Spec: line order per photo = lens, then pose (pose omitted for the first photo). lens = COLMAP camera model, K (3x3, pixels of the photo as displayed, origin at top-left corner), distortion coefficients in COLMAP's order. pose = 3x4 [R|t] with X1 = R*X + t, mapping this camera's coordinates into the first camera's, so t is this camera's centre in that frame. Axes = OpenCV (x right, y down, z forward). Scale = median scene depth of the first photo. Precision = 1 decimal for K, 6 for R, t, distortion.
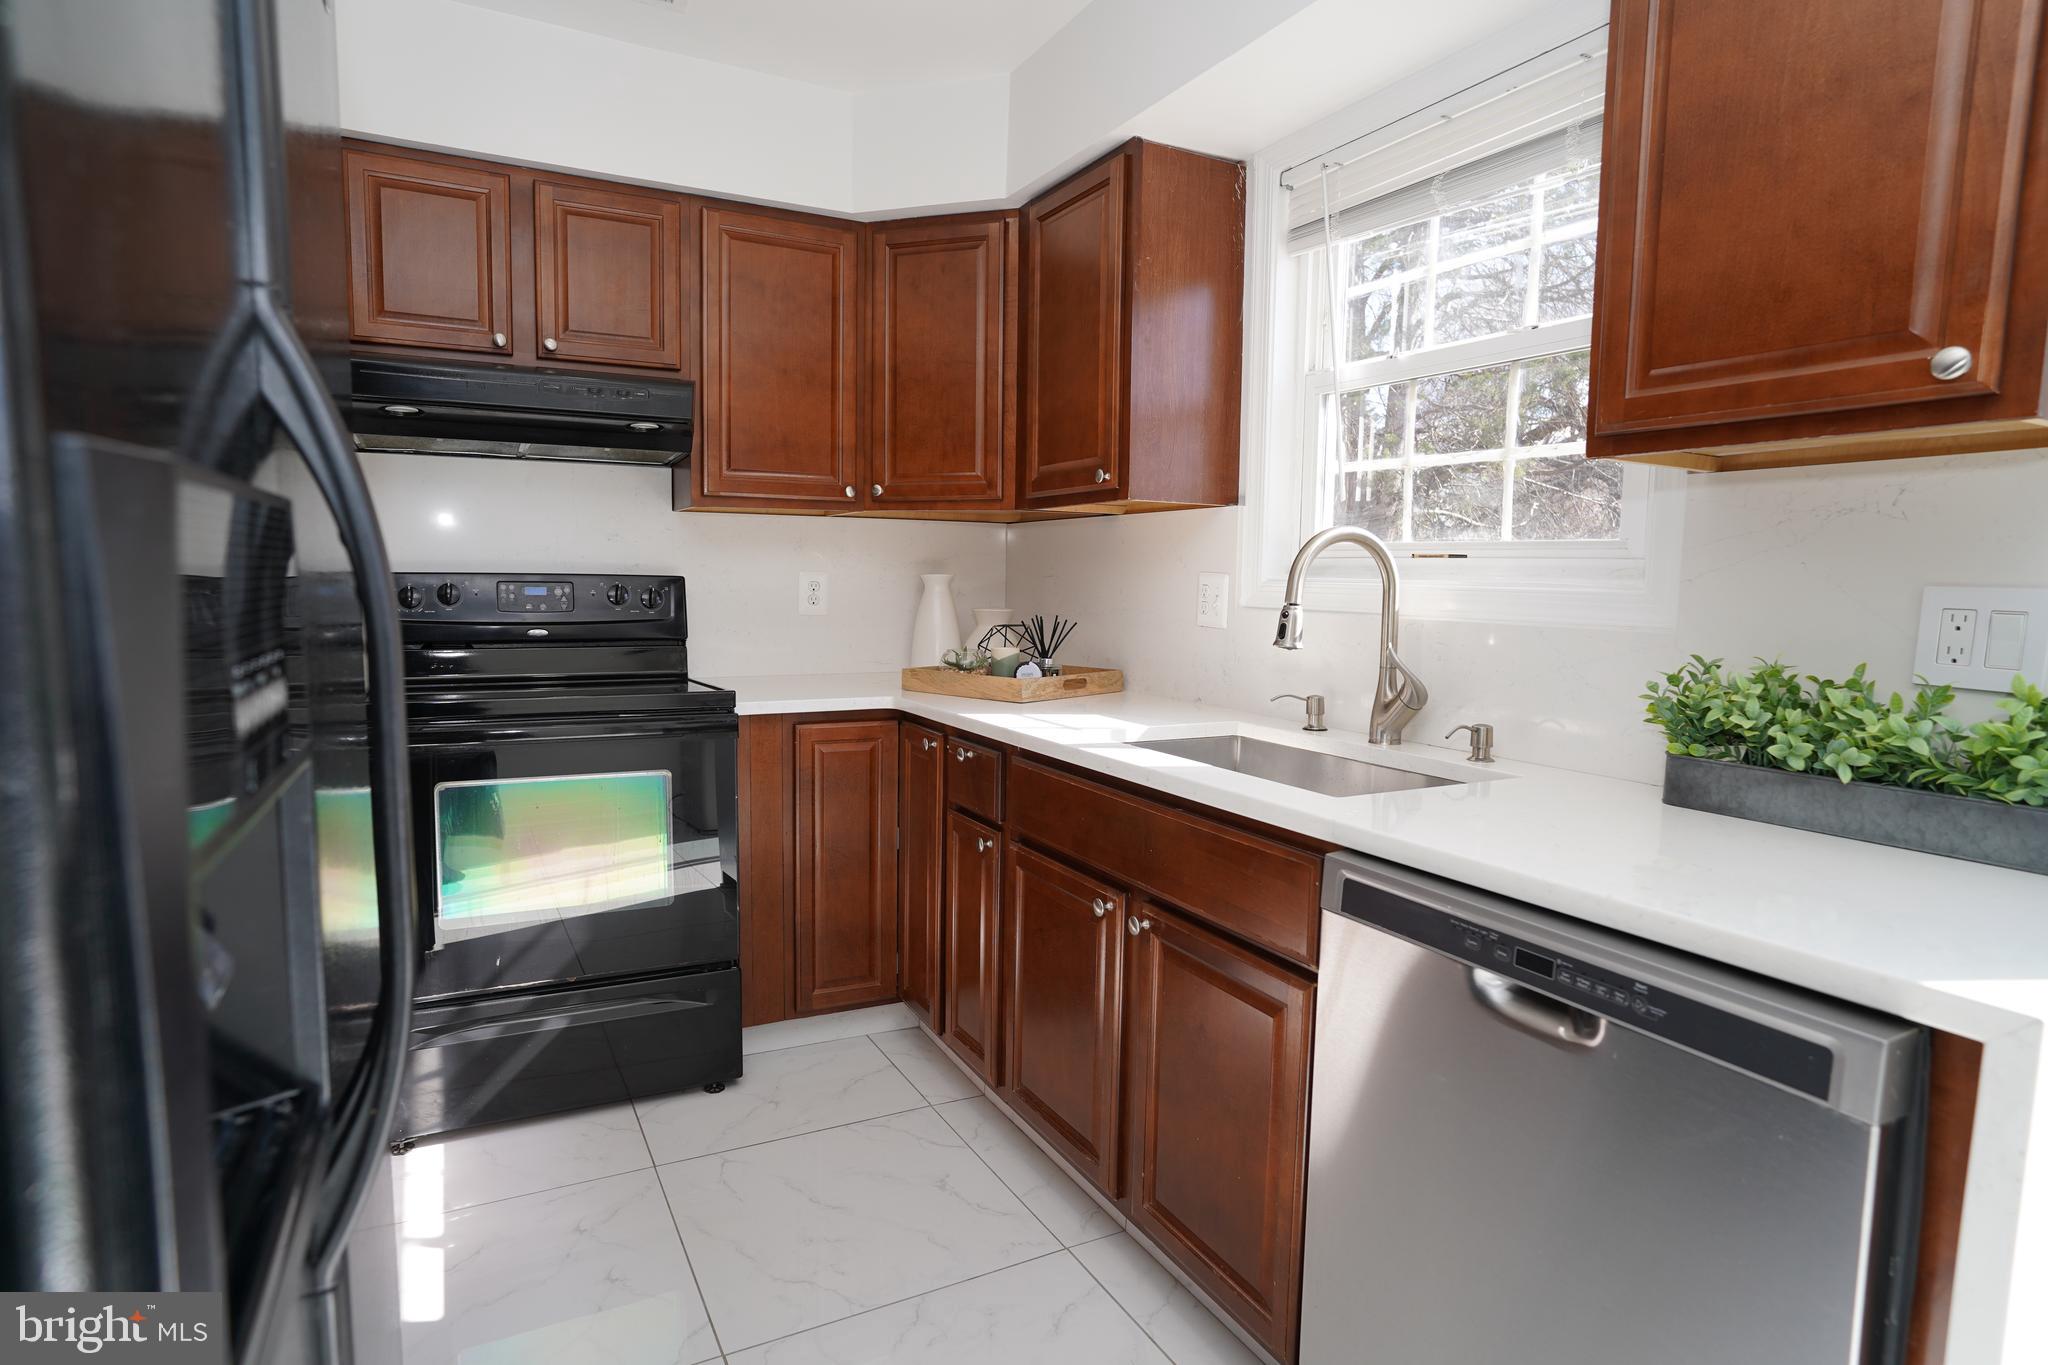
lens RADIAL K [[1087.5, 0, 1026.7], [0, 1087.5, 683.4], [0, 0, 1]] dist [-0.073175, 0.050378]
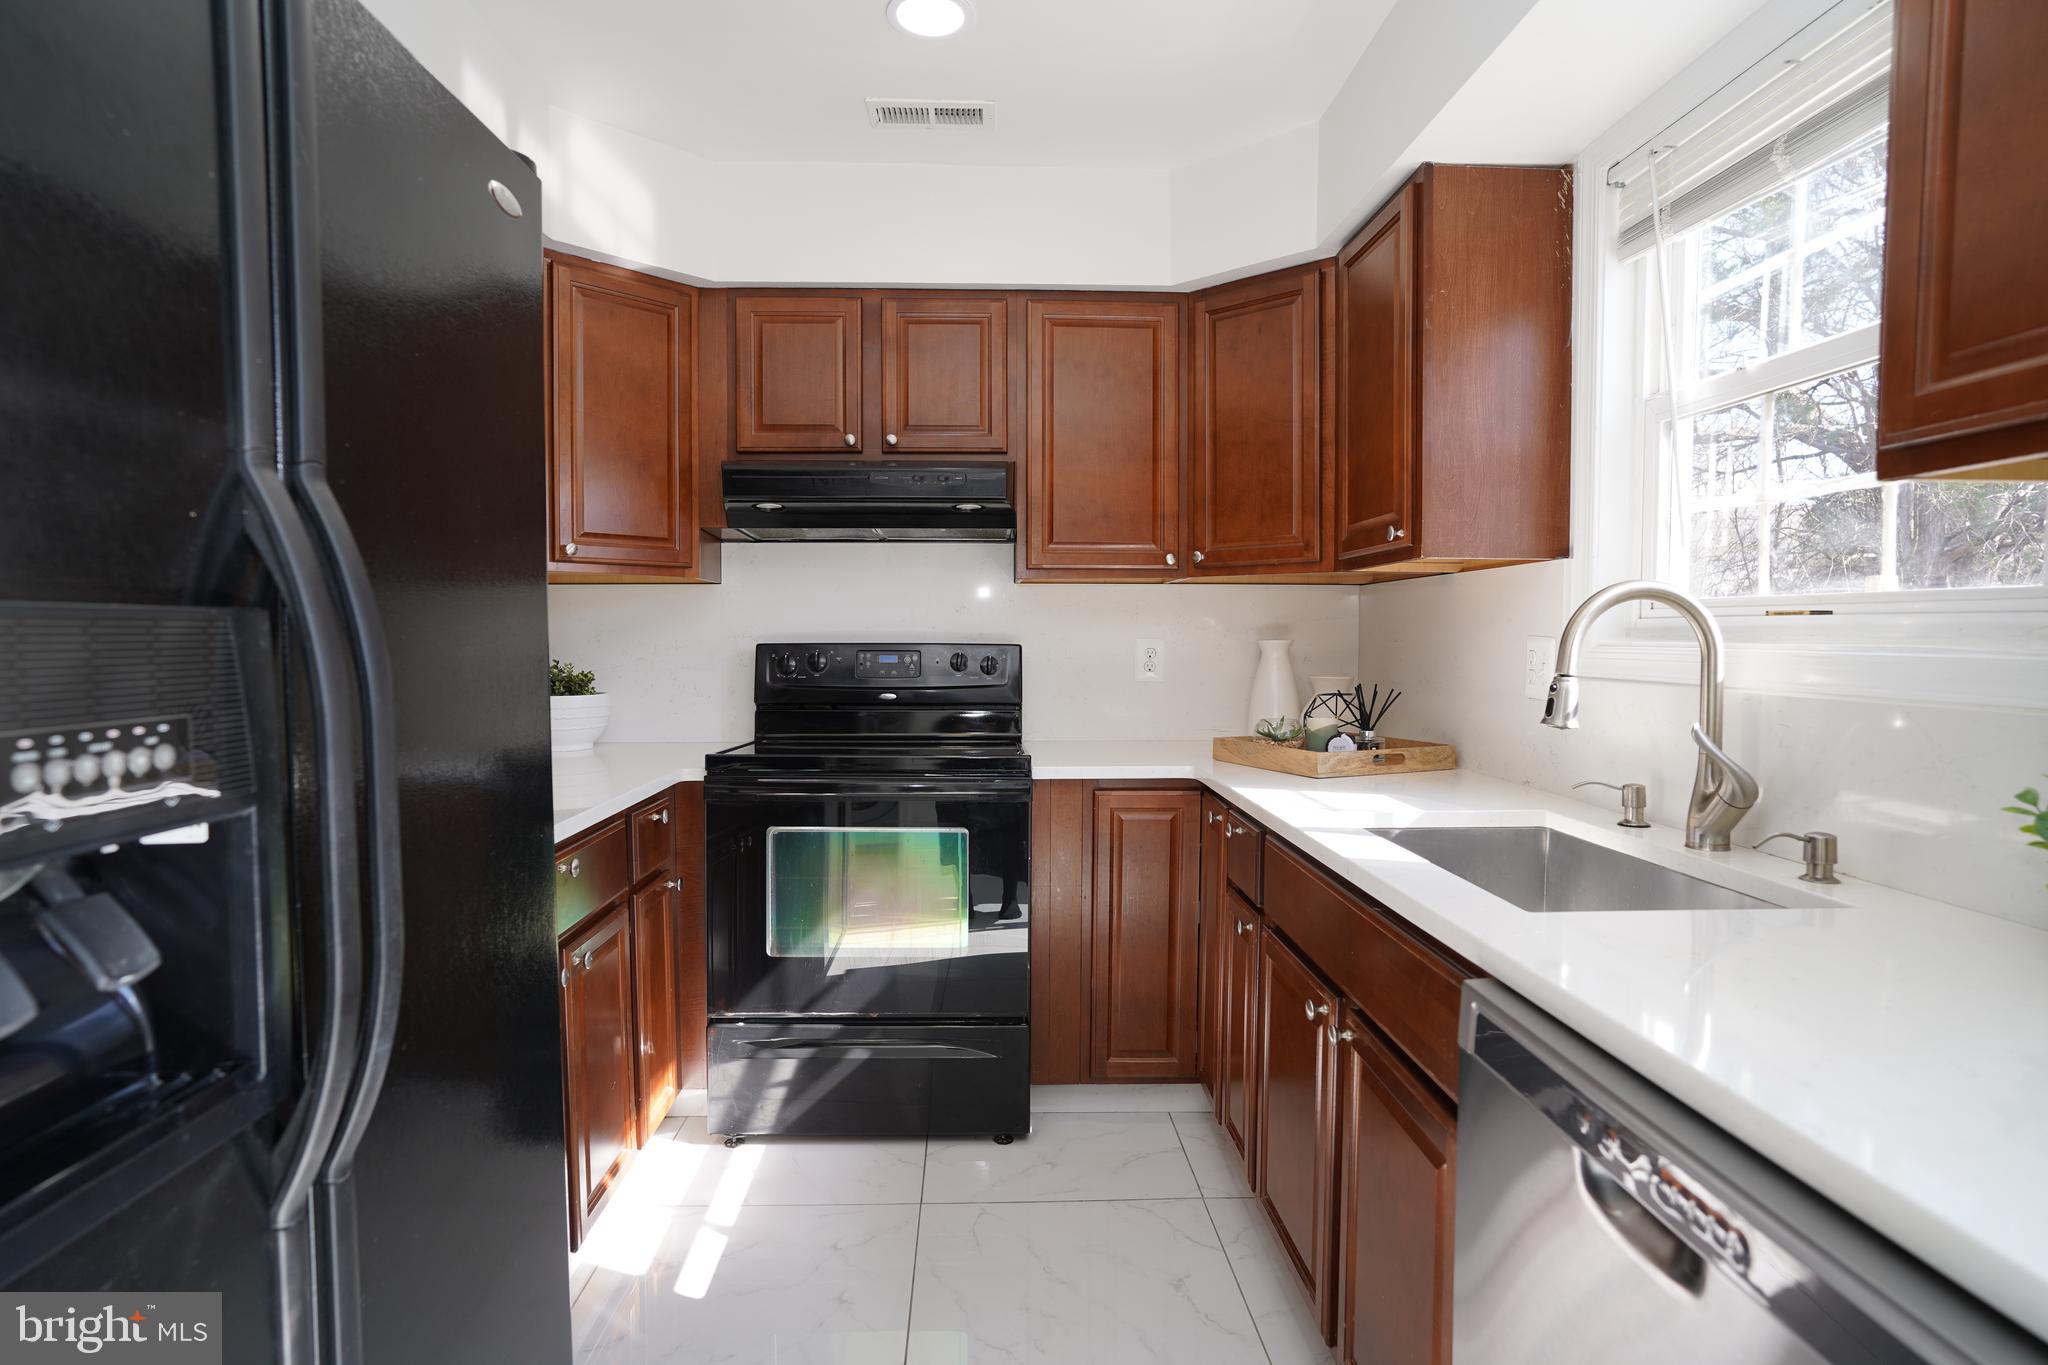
lens RADIAL K [[1087.5, 0, 1026.7], [0, 1087.5, 683.4], [0, 0, 1]] dist [-0.073175, 0.050378]
pose [[0.902050, 0.005330, -0.431599, 0.170406], [-0.029747, 0.998314, -0.049845, -0.009637], [0.430605, 0.057802, 0.900688, 0.052461]]
